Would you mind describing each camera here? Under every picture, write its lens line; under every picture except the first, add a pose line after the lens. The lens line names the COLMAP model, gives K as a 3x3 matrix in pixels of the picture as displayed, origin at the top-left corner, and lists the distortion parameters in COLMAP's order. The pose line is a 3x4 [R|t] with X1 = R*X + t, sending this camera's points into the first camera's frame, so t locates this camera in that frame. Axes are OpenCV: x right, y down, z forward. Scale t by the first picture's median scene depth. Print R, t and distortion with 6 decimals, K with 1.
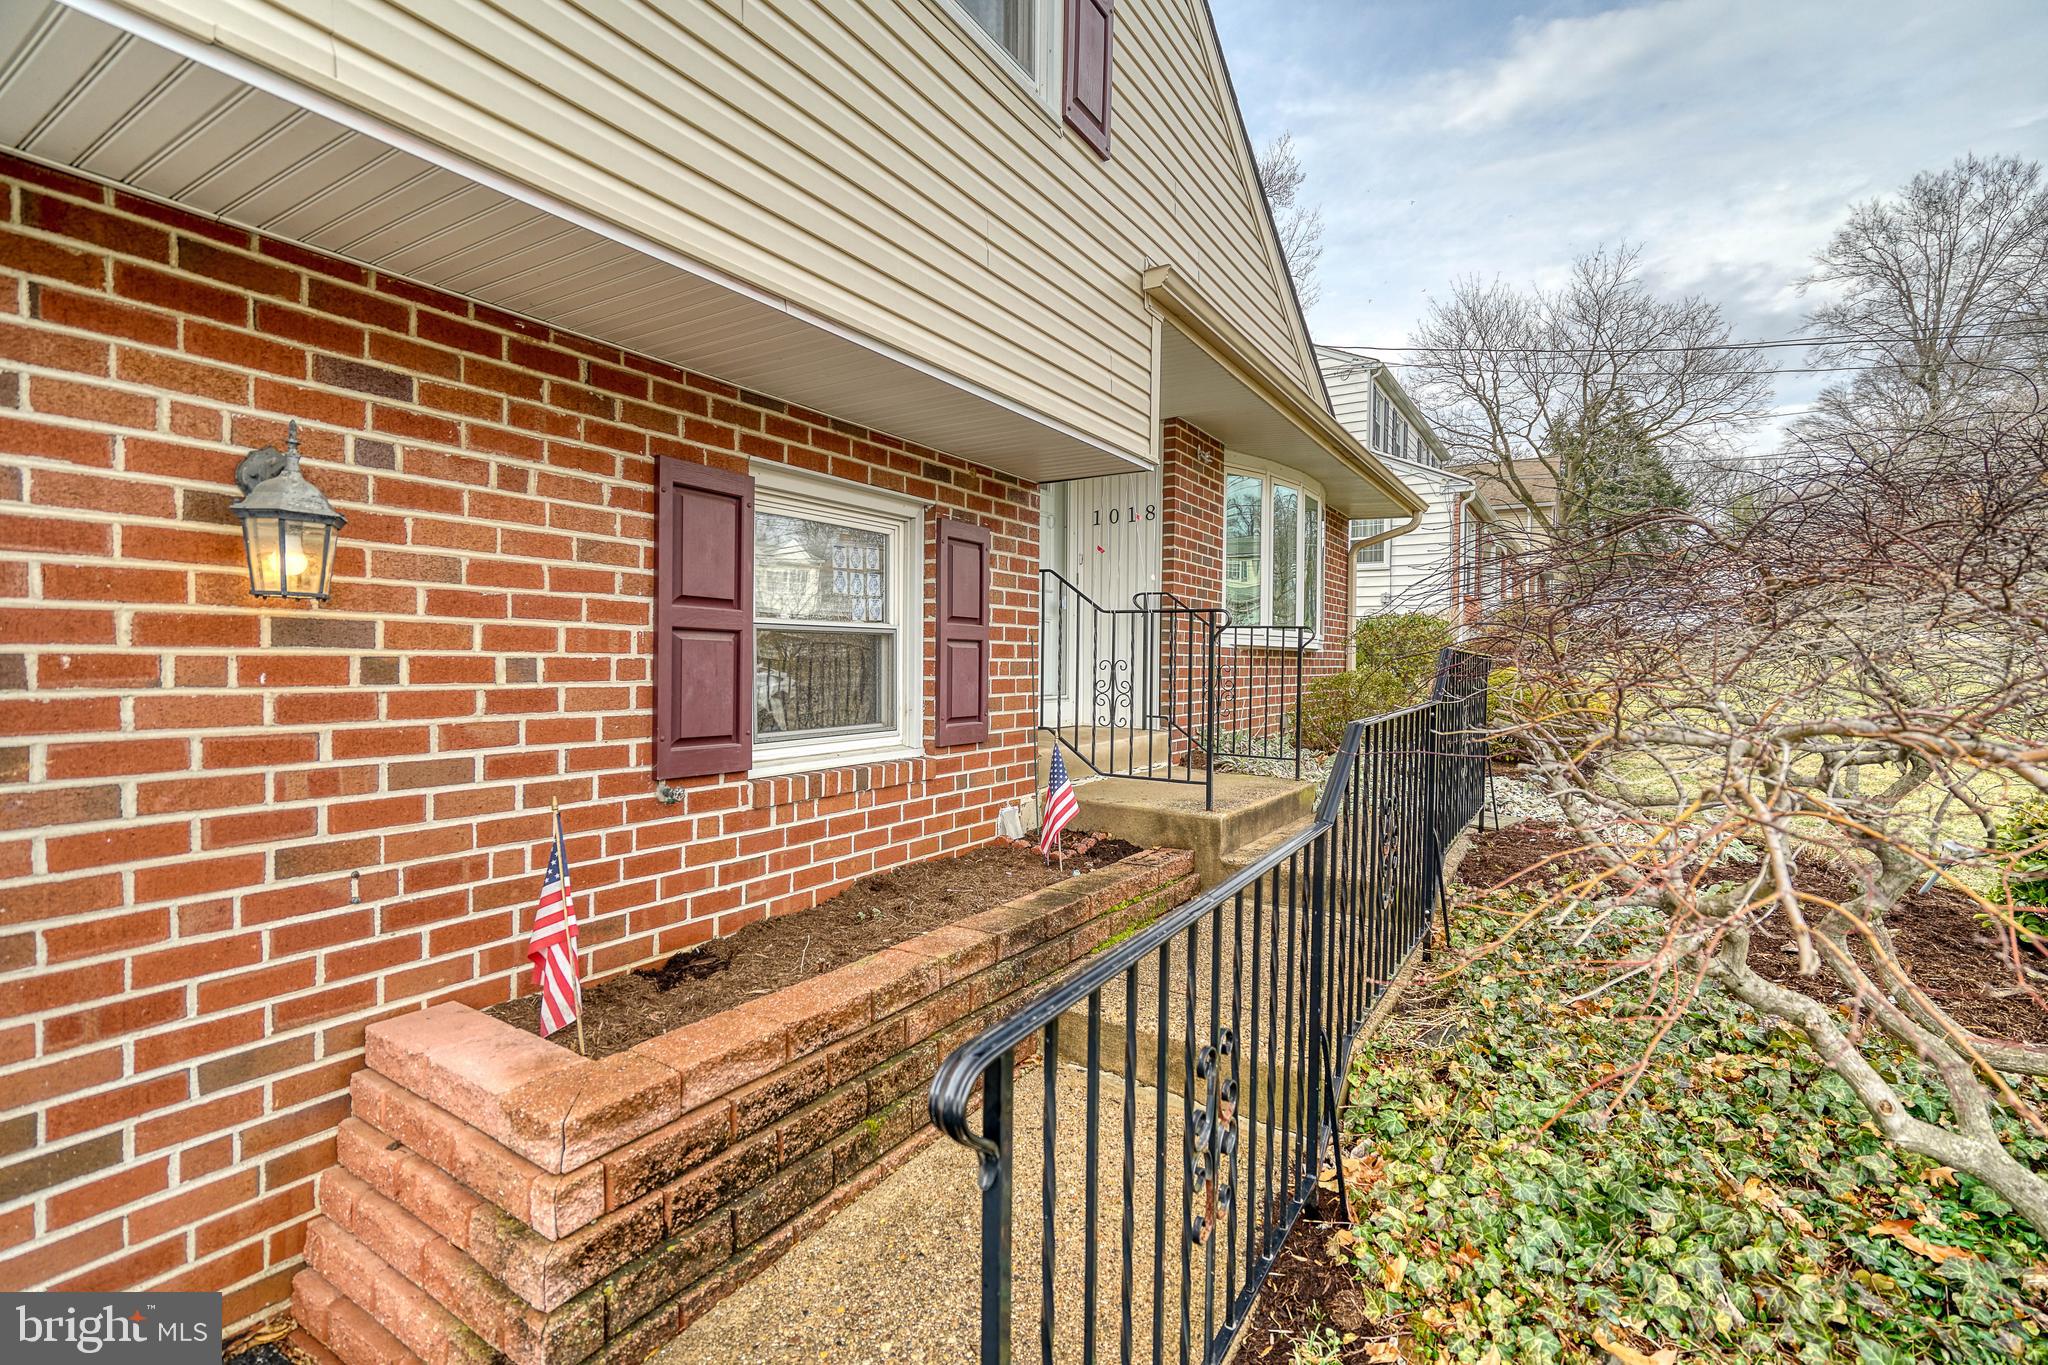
lens RADIAL K [[928.9, 0, 1023.1], [0, 928.9, 685.3], [0, 0, 1]] dist [0.003463, 0.003007]
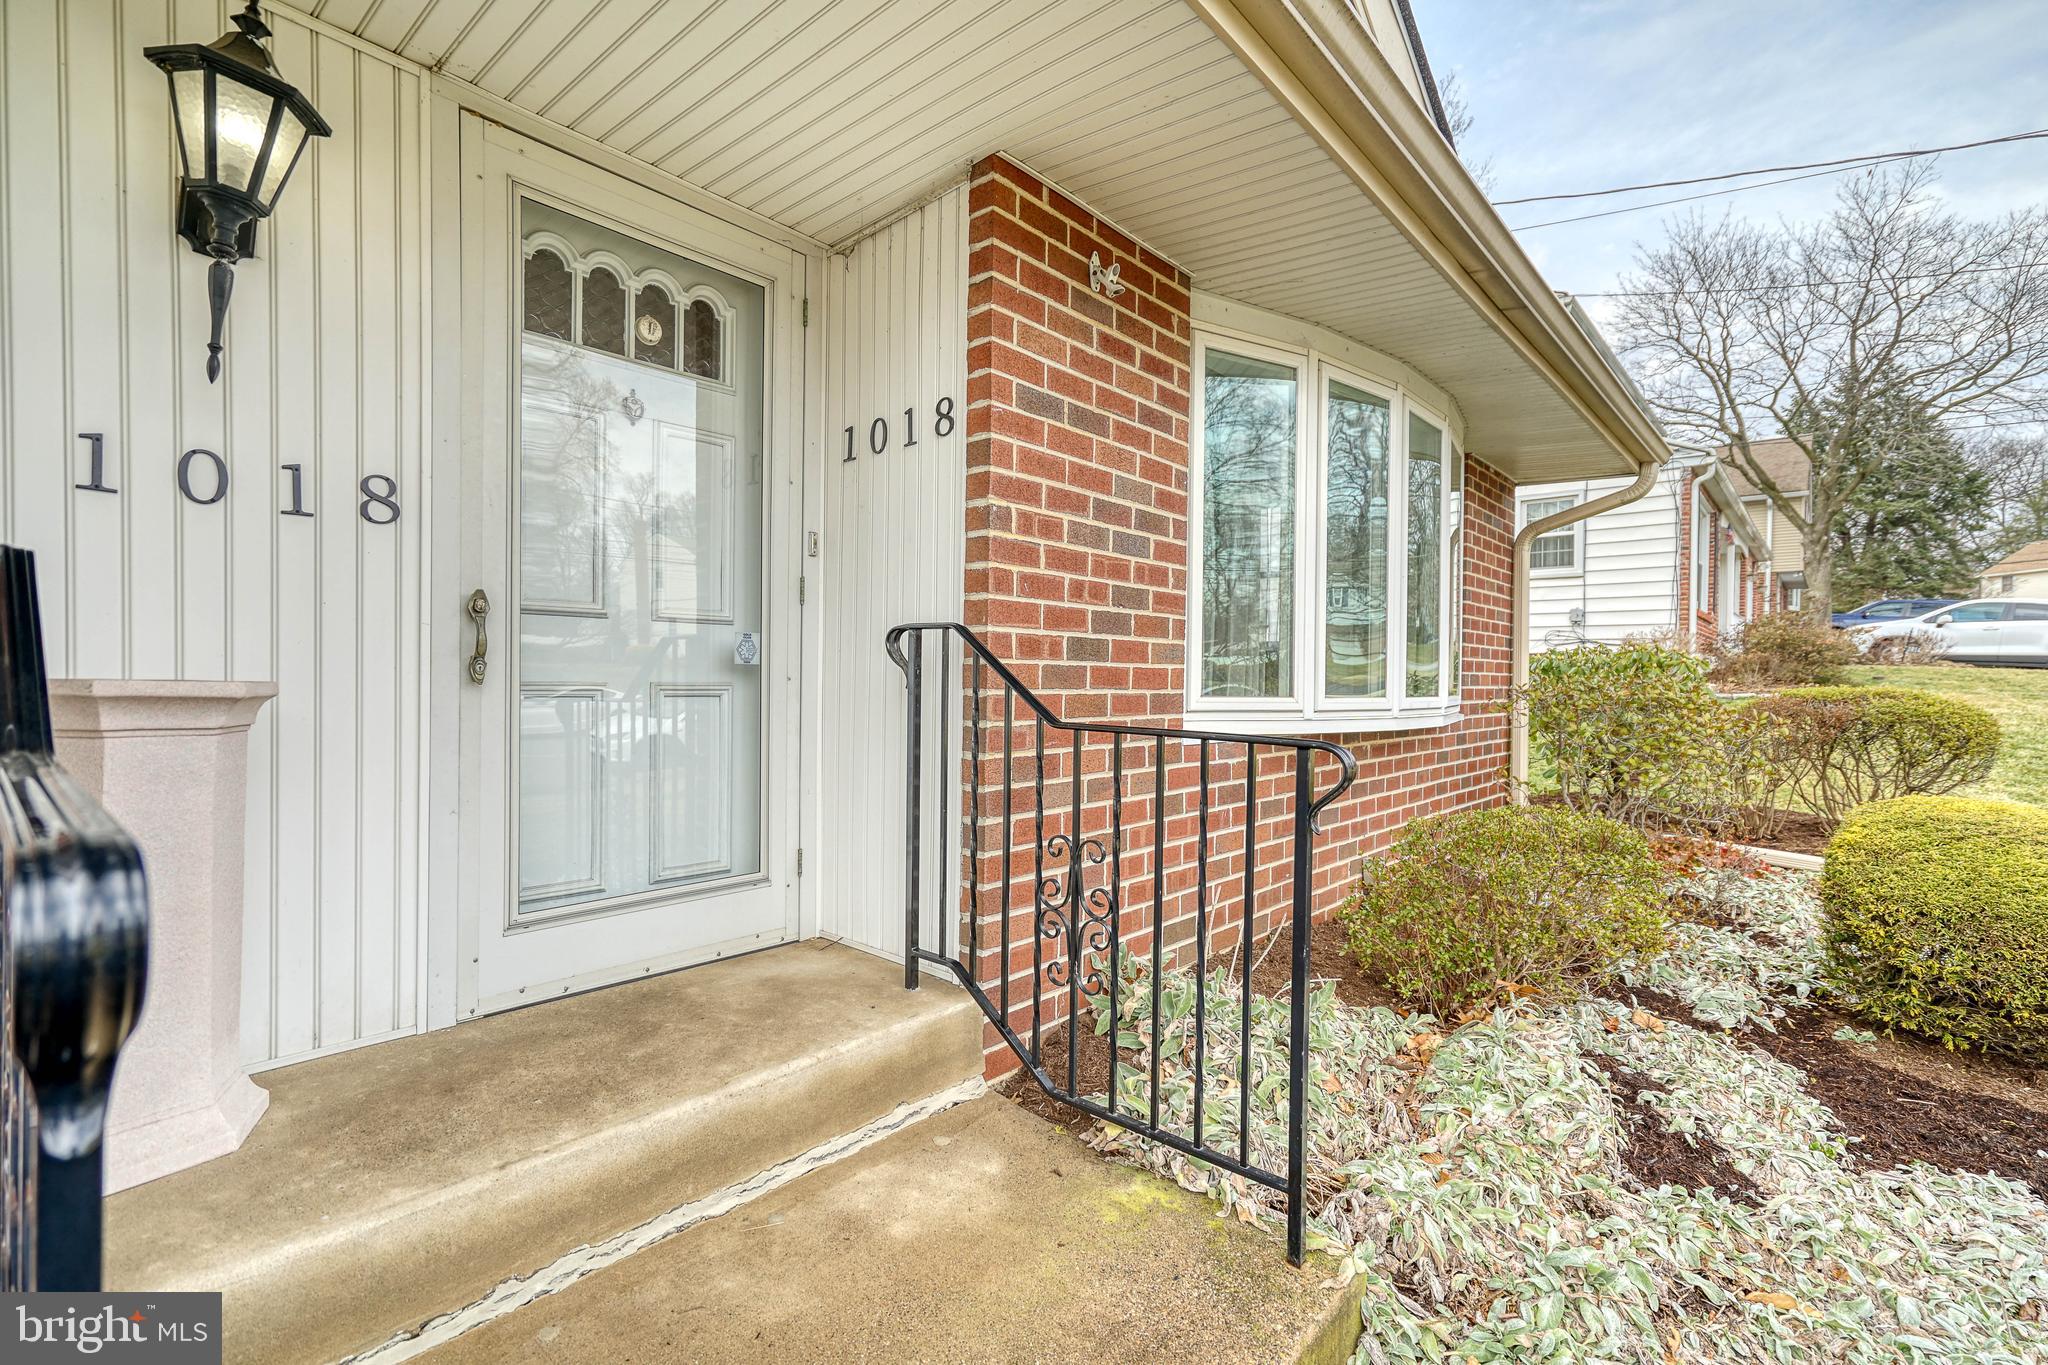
lens RADIAL K [[928.9, 0, 1012.1], [0, 928.9, 691.6], [0, 0, 1]] dist [0.003463, 0.003007]
pose [[0.985690, 0.006134, -0.168456, 0.506377], [-0.008285, 0.999893, -0.012069, -0.145093], [0.168364, 0.013292, 0.985635, 1.363760]]
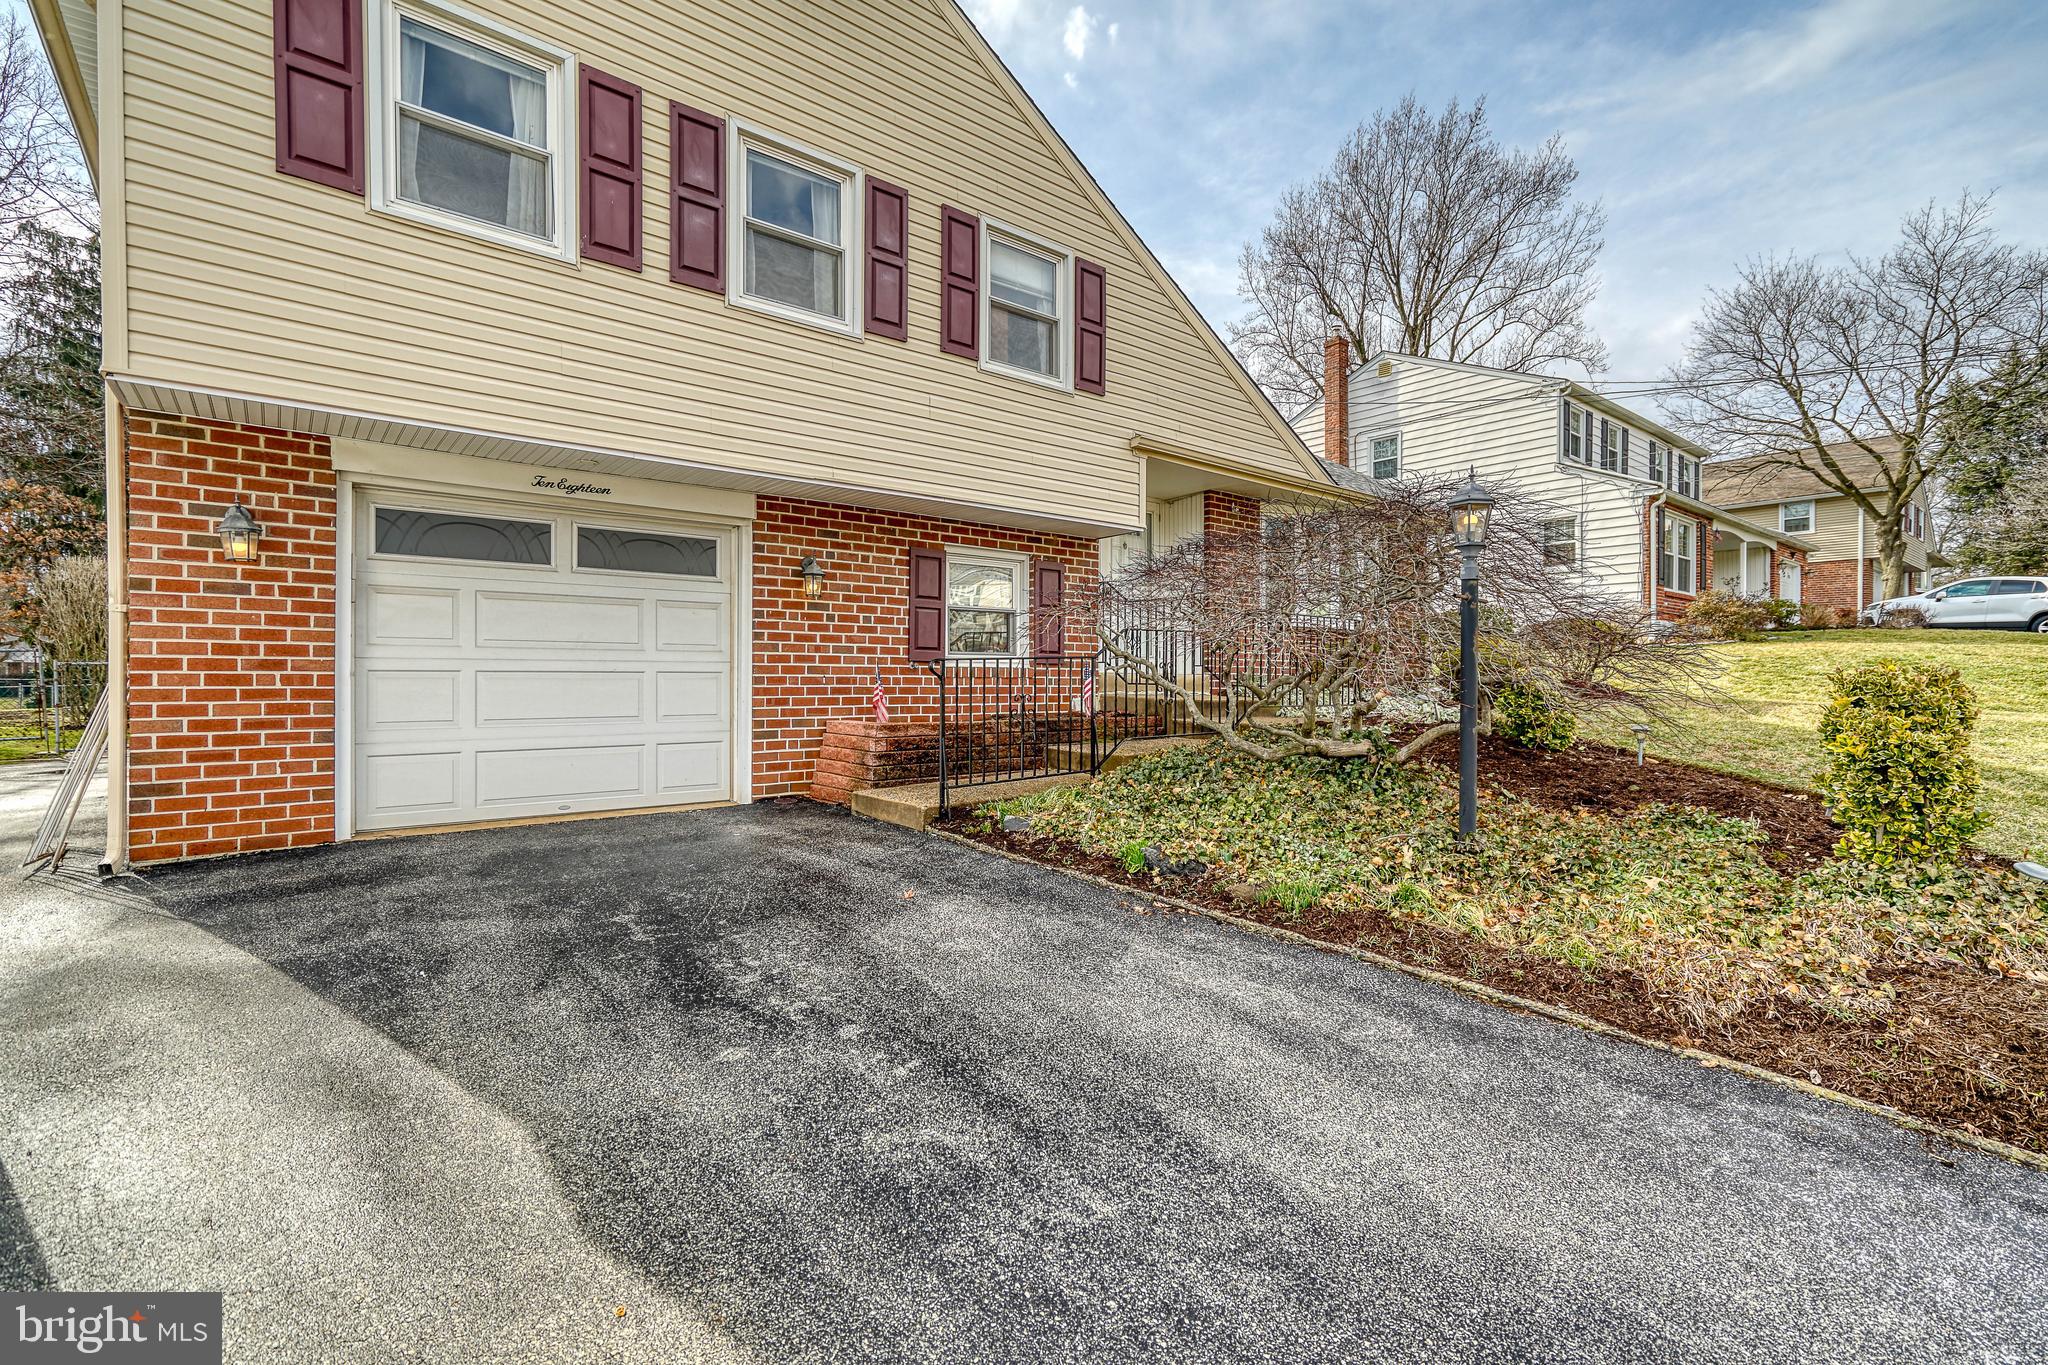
lens RADIAL K [[928.9, 0, 1019.1], [0, 928.9, 679.7], [0, 0, 1]] dist [0.003463, 0.003007]
pose [[0.947938, -0.005922, -0.318399, 0.799436], [-0.003145, 0.999604, -0.027957, 0.231082], [0.318439, 0.027503, 0.947544, -1.526648]]
